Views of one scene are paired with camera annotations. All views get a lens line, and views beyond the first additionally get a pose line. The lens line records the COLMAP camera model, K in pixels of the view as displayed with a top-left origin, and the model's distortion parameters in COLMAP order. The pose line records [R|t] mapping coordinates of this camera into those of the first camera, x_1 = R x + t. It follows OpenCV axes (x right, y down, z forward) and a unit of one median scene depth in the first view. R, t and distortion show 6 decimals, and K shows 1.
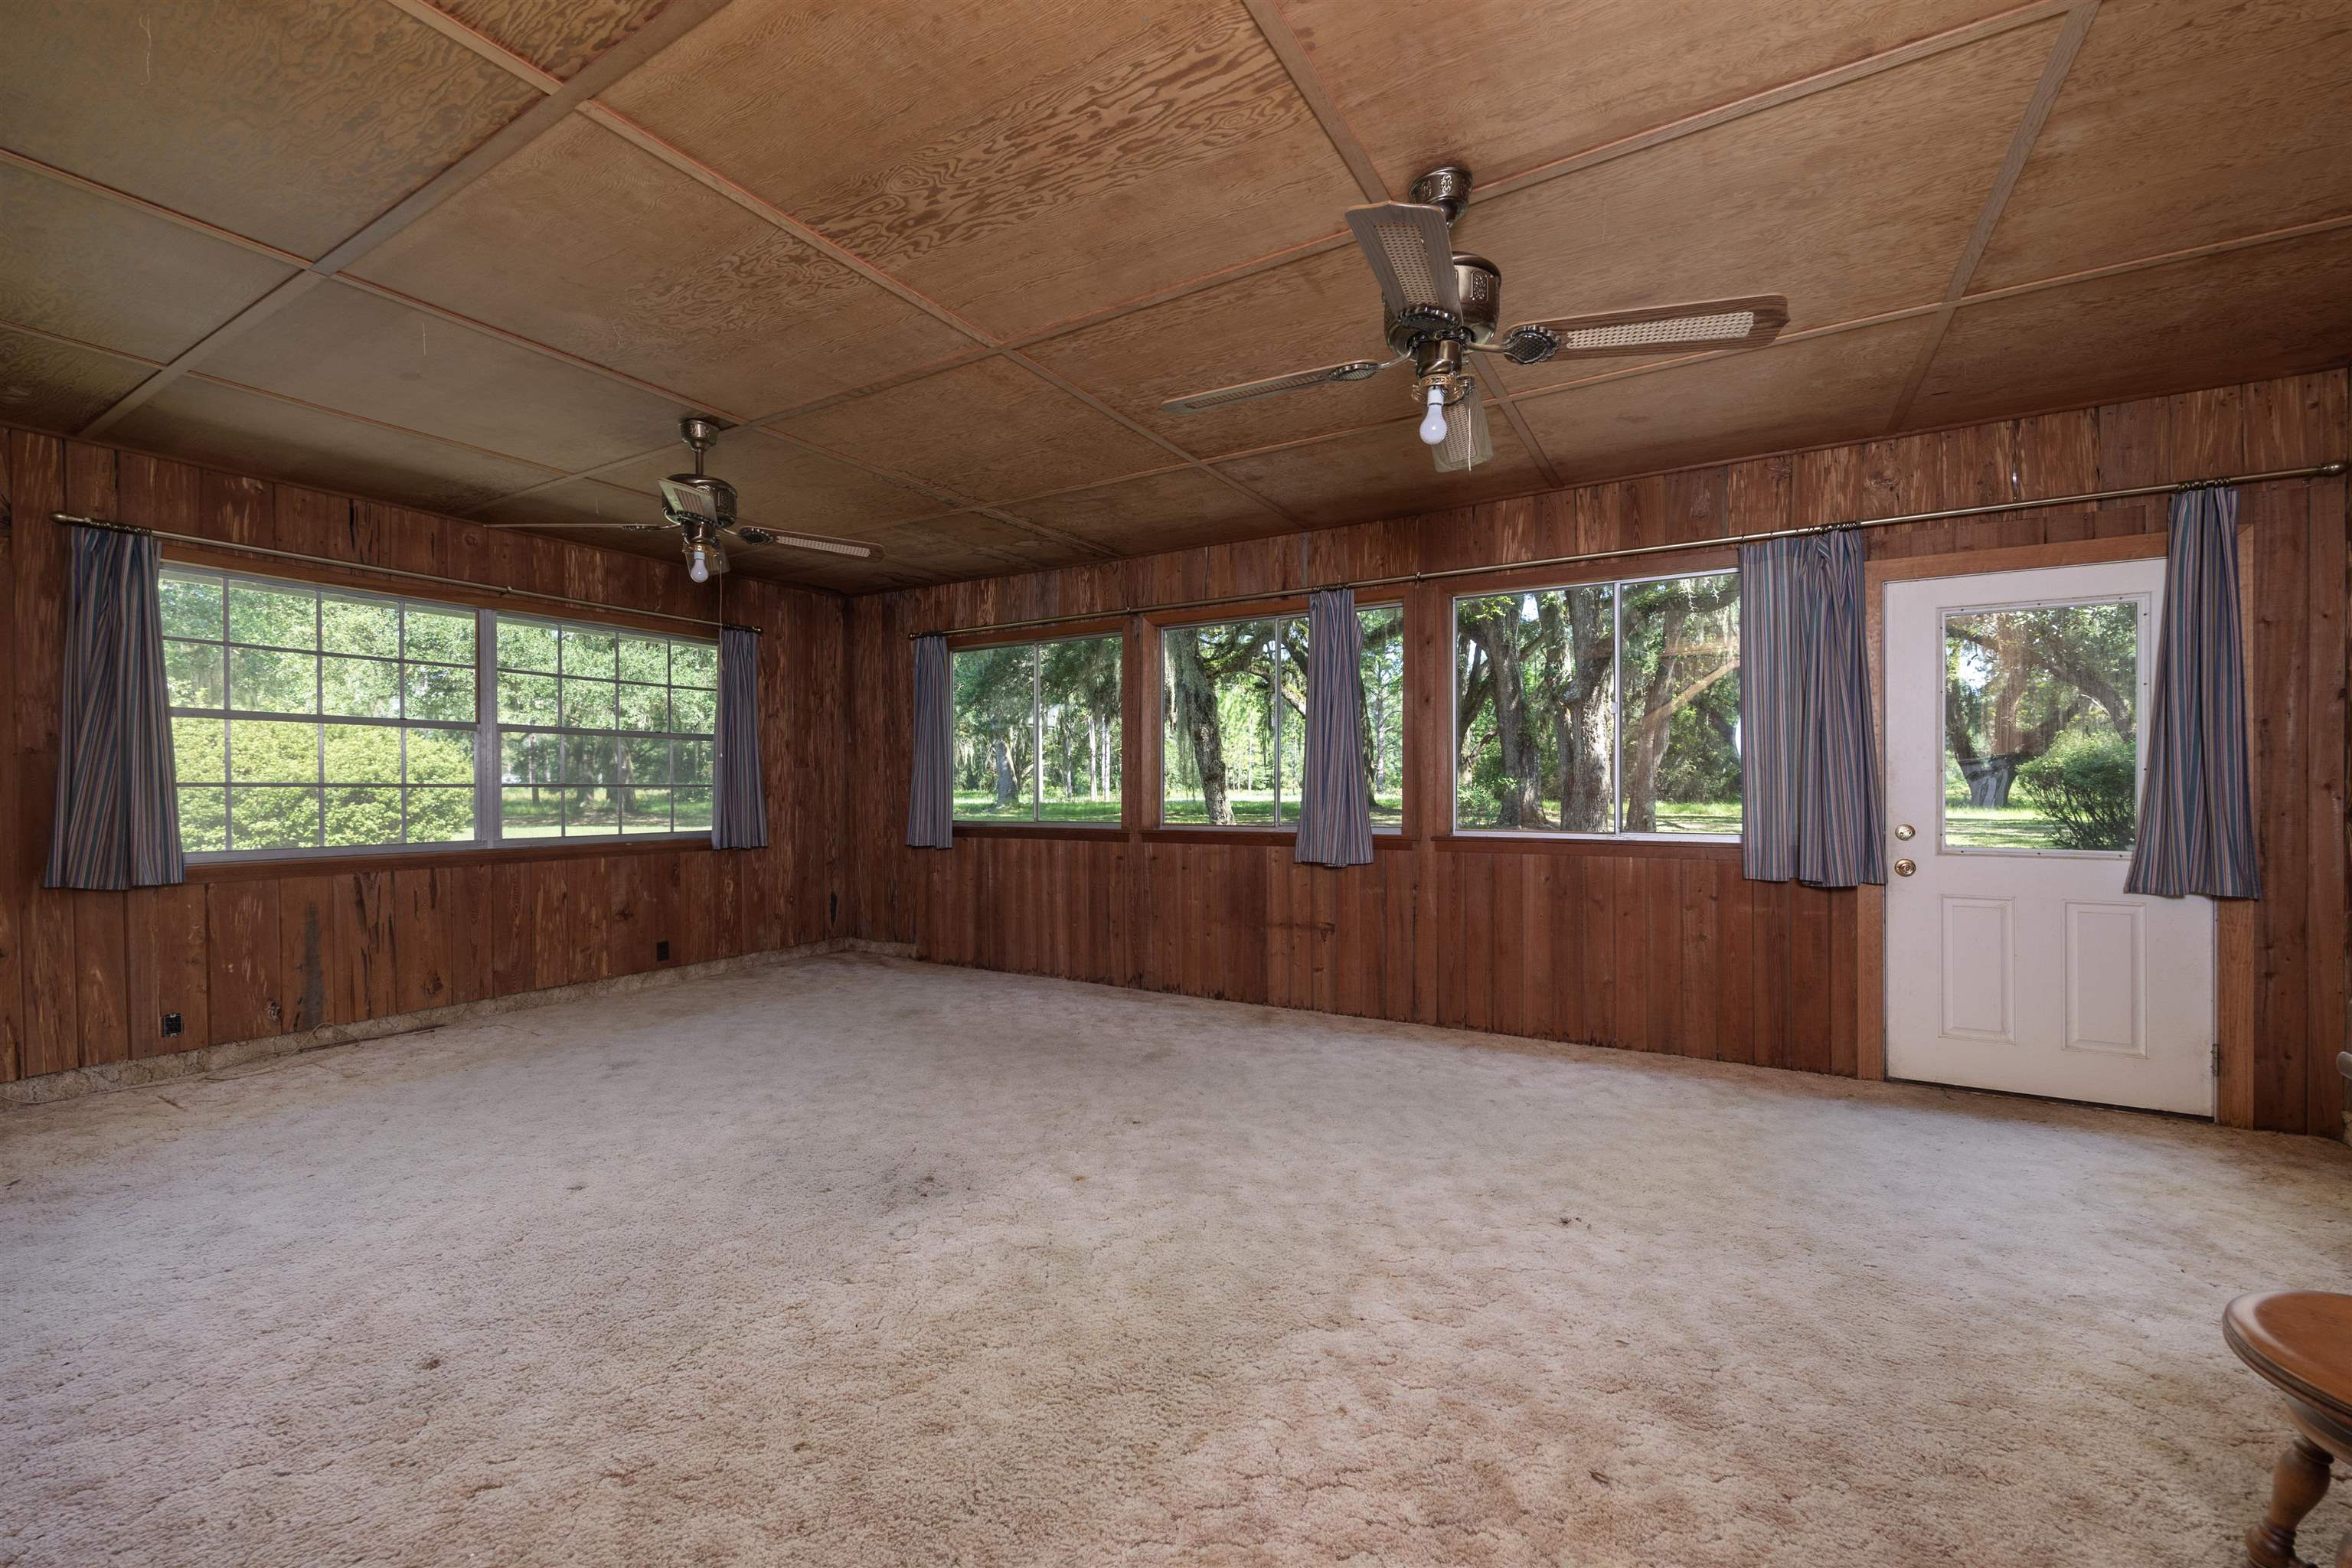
lens RADIAL K [[944.9, 0, 1176.0], [0, 944.9, 784.0], [0, 0, 1]] dist [-0.014023, 0.000090]
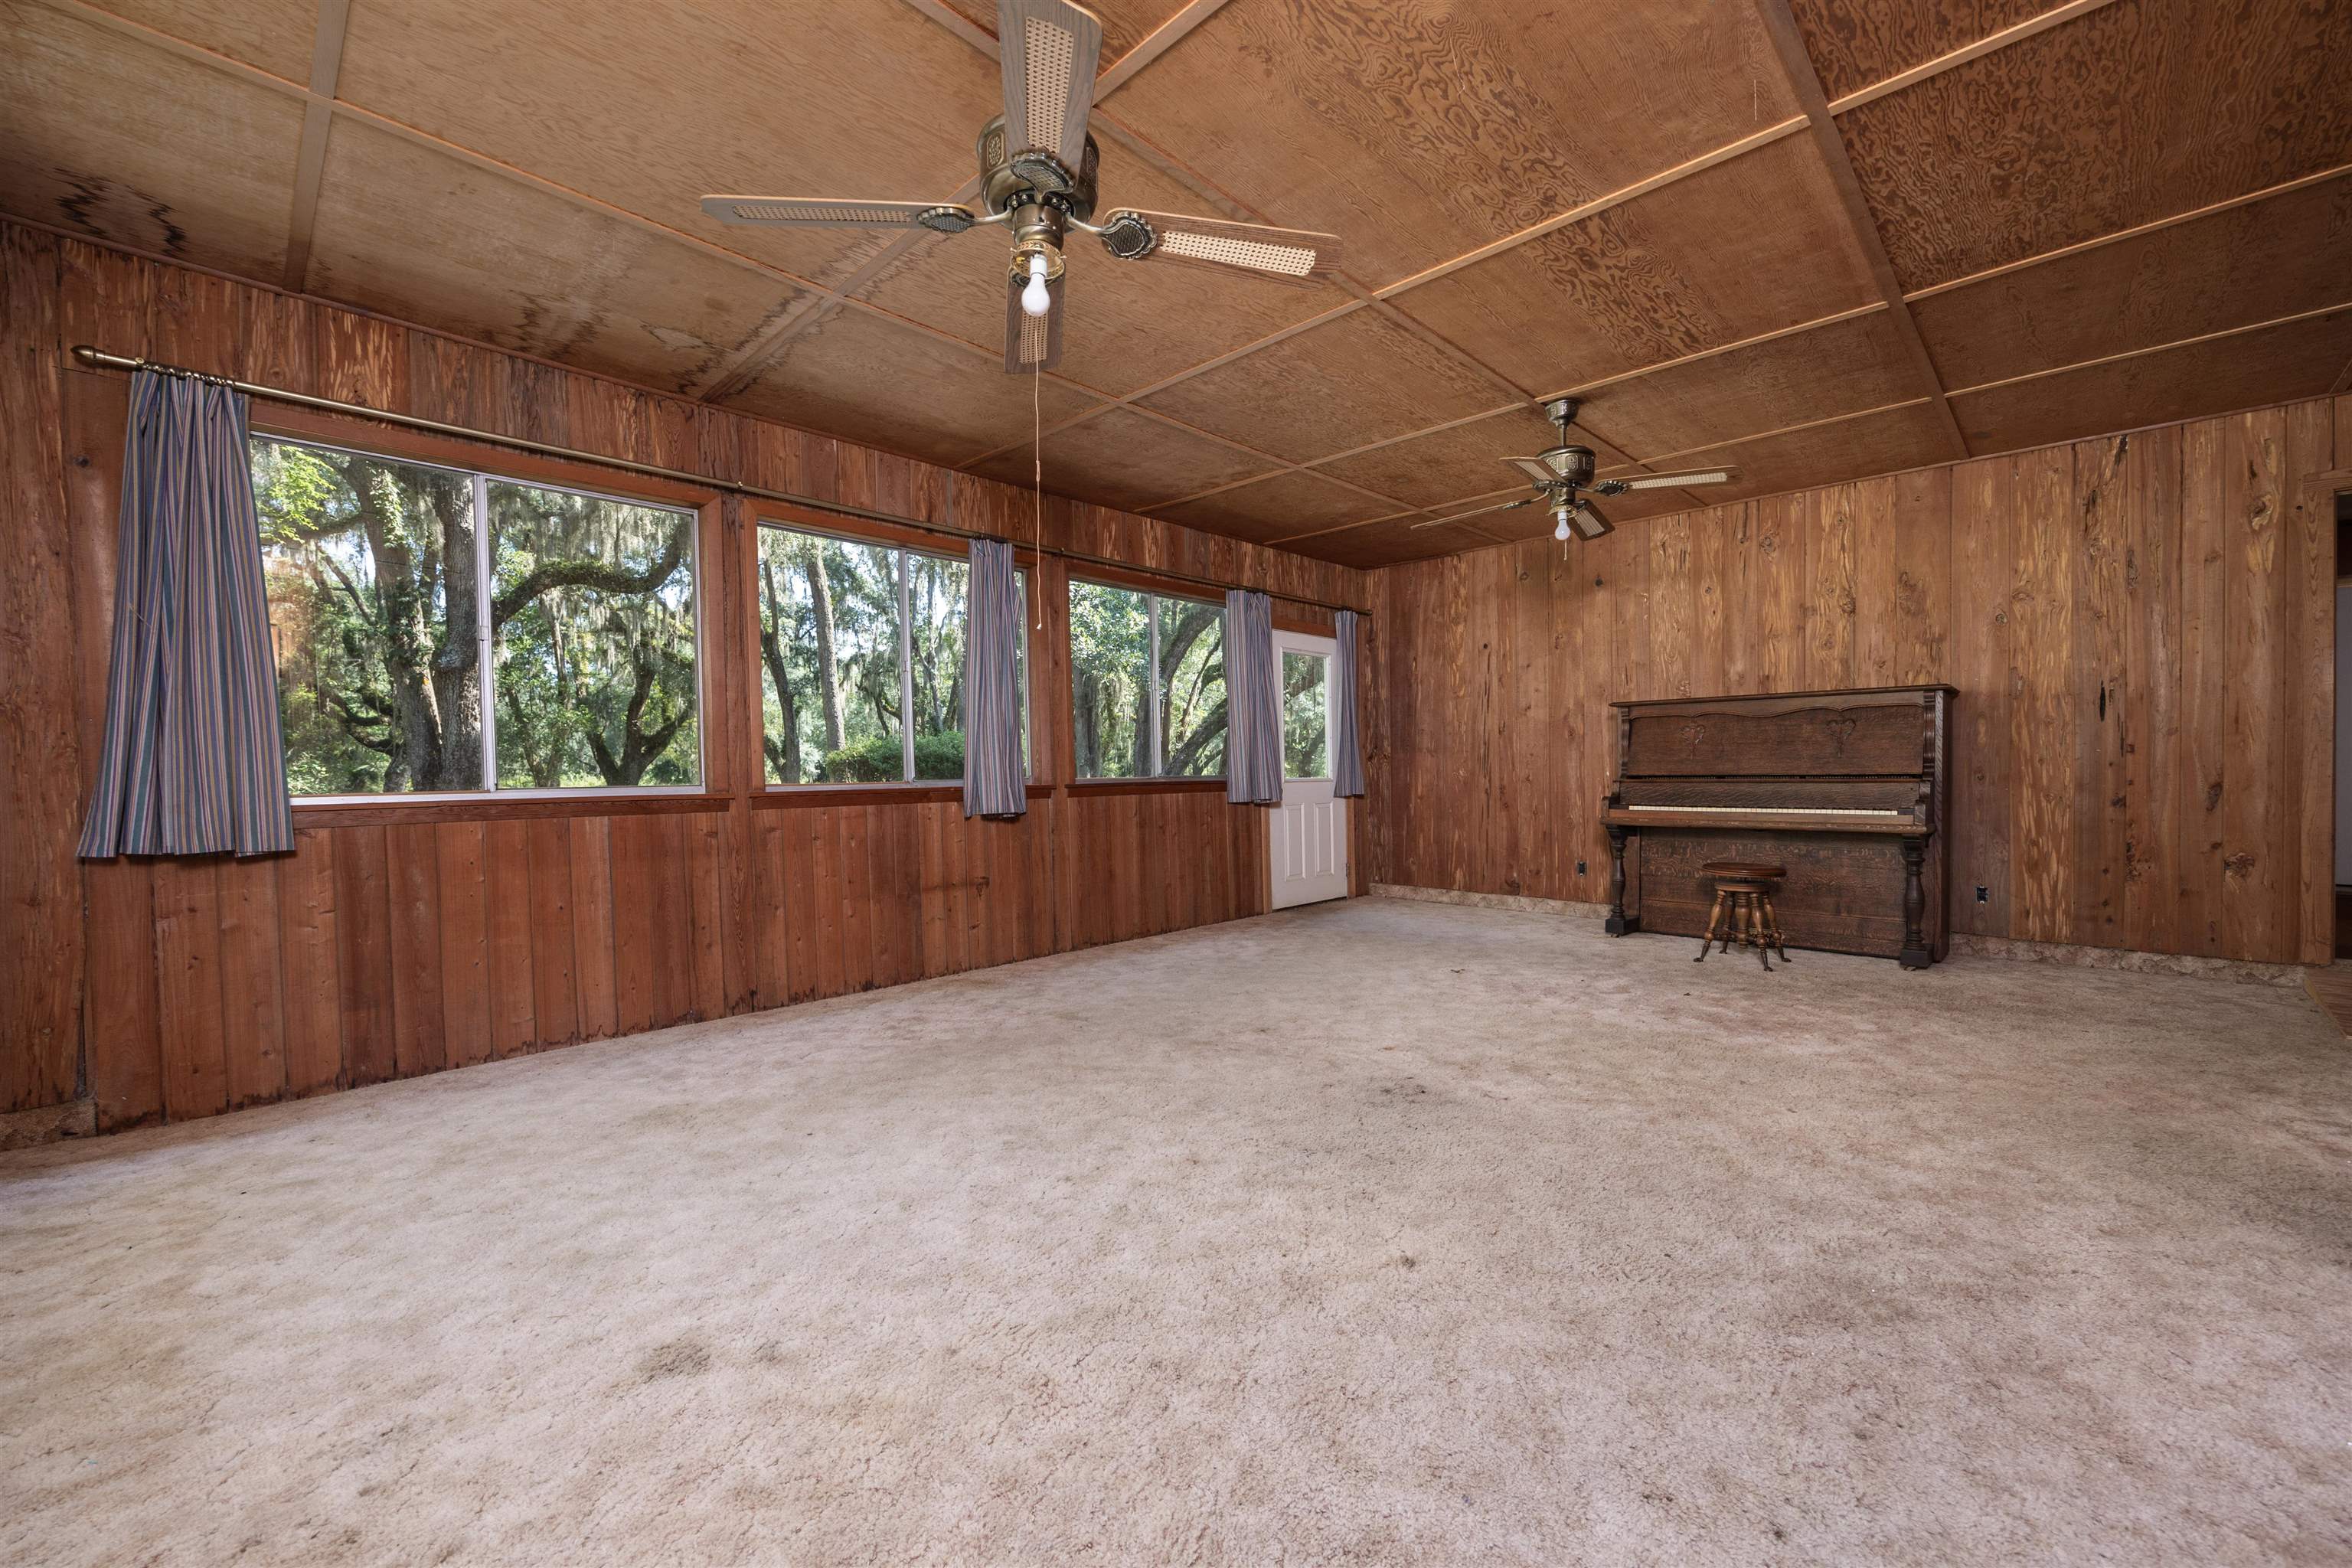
lens RADIAL K [[972.5, 0, 1176.0], [0, 972.5, 784.0], [0, 0, 1]] dist [-0.000789, -0.000119]
pose [[0.212717, -0.006331, 0.977093, -0.837761], [0.012196, 0.999918, 0.003824, 0.052332], [-0.977038, 0.011103, 0.212777, 0.627103]]
